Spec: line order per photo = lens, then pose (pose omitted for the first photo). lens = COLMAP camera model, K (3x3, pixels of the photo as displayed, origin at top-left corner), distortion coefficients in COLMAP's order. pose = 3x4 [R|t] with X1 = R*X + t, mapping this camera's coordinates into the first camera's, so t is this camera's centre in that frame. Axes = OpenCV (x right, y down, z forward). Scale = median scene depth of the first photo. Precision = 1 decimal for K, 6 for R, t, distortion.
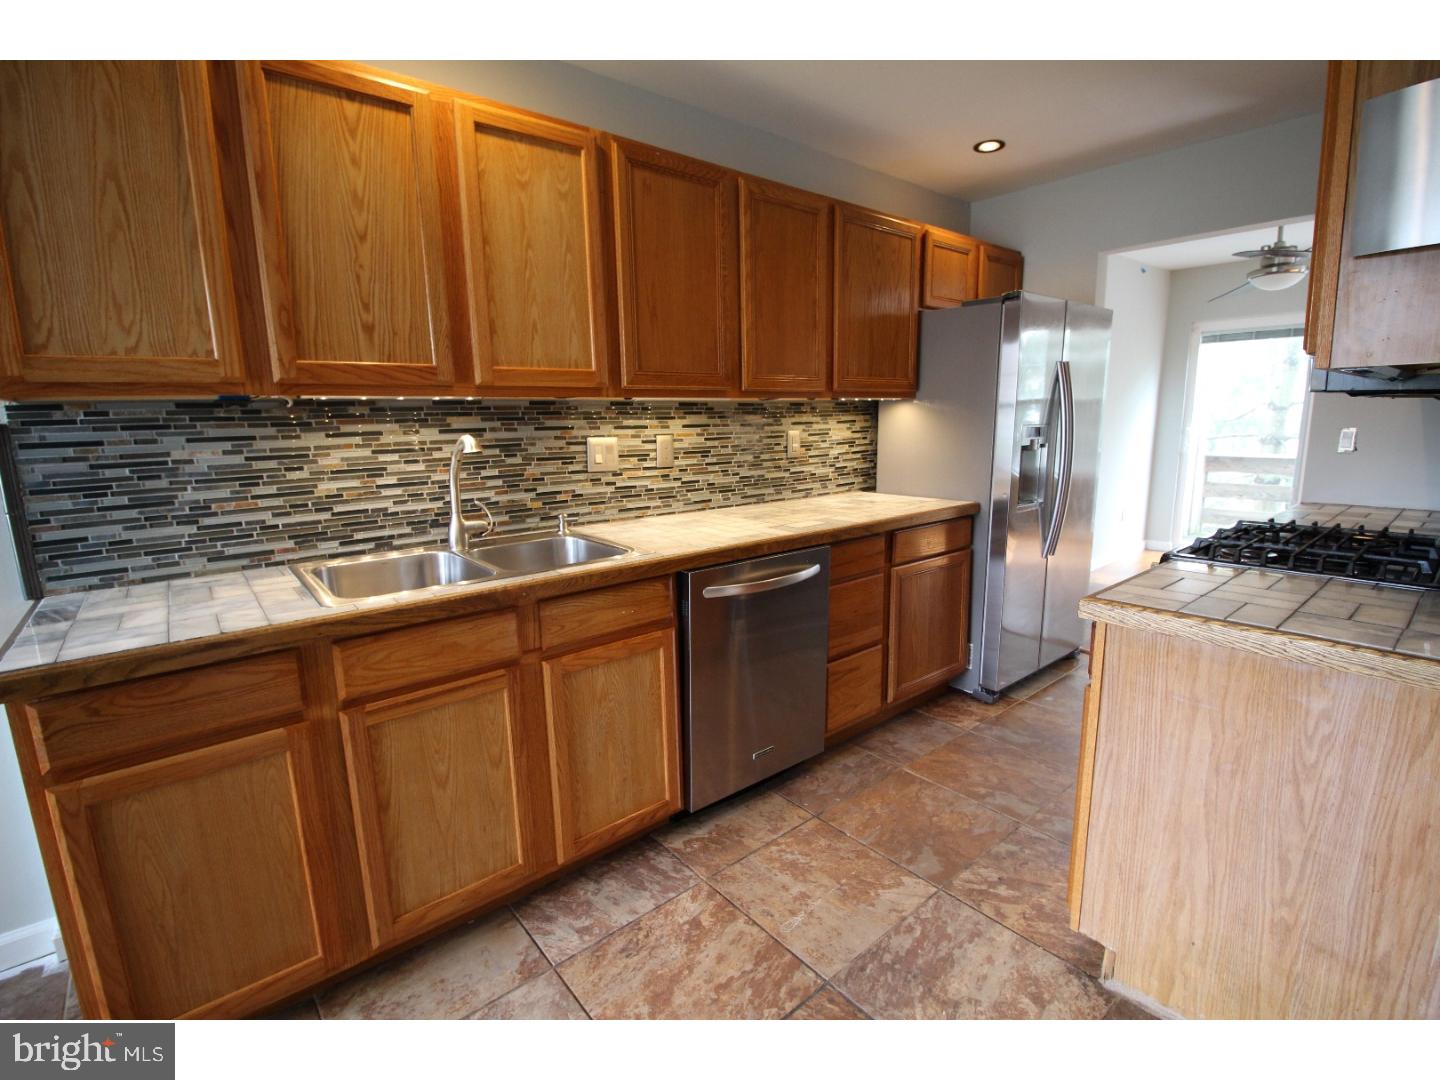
lens RADIAL K [[669.2, 0, 724.1], [0, 669.2, 535.1], [0, 0, 1]] dist [-0.001615, -0.012745]
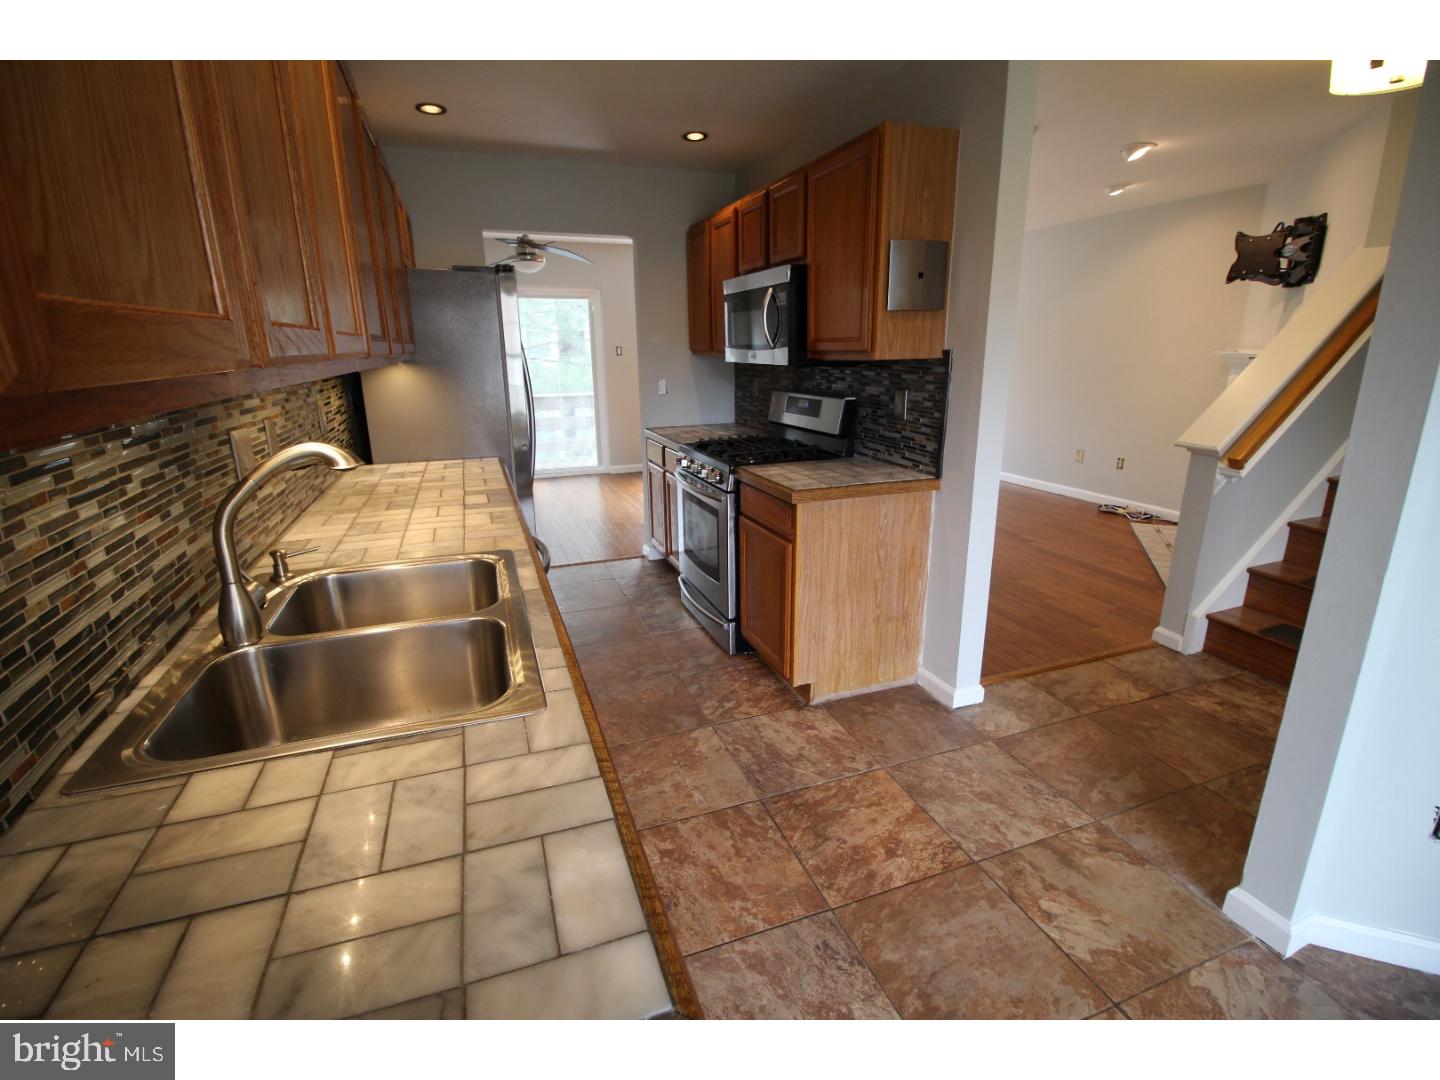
lens RADIAL K [[669.2, 0, 724.1], [0, 669.2, 535.1], [0, 0, 1]] dist [-0.001615, -0.012745]
pose [[0.326916, -0.240321, 0.913987, -0.839276], [0.165916, 0.966701, 0.194836, -0.122351], [-0.930375, 0.087950, 0.355903, 0.434623]]
